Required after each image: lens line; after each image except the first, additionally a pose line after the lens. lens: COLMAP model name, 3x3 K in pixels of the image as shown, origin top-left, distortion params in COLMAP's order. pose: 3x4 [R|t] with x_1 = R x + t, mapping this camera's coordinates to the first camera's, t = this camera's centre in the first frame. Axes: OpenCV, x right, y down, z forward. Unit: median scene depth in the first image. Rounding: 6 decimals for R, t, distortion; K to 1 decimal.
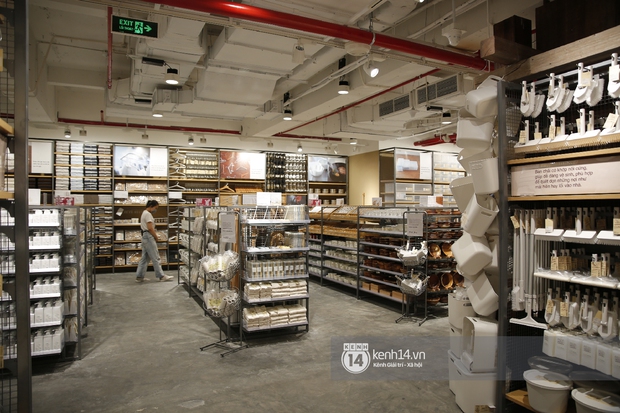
lens RADIAL K [[419.8, 0, 308.4], [0, 419.8, 205.6], [0, 0, 1]] dist [-0.138176, 0.099472]
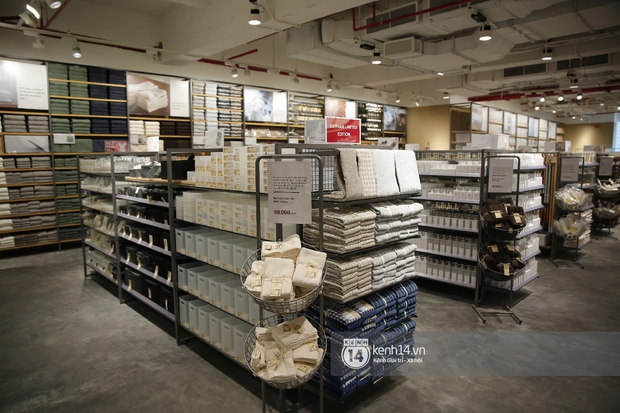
lens RADIAL K [[419.8, 0, 308.4], [0, 419.8, 205.6], [0, 0, 1]] dist [-0.138176, 0.099472]
pose [[0.952497, -0.041207, 0.301746, -0.668246], [0.004869, 0.992738, 0.120201, 0.005631], [-0.304508, -0.113022, 0.945781, 0.040821]]
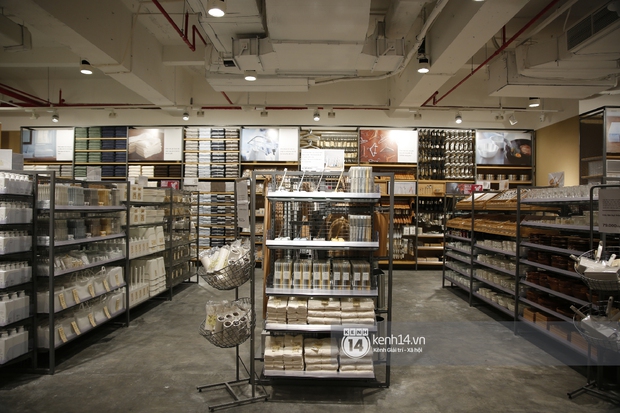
lens RADIAL K [[419.8, 0, 308.4], [0, 419.8, 205.6], [0, 0, 1]] dist [-0.138176, 0.099472]
pose [[0.889192, 0.007822, -0.457468, 0.093160], [-0.010203, 0.999944, -0.002735, 0.028983], [0.457421, 0.007099, 0.889222, 0.251476]]
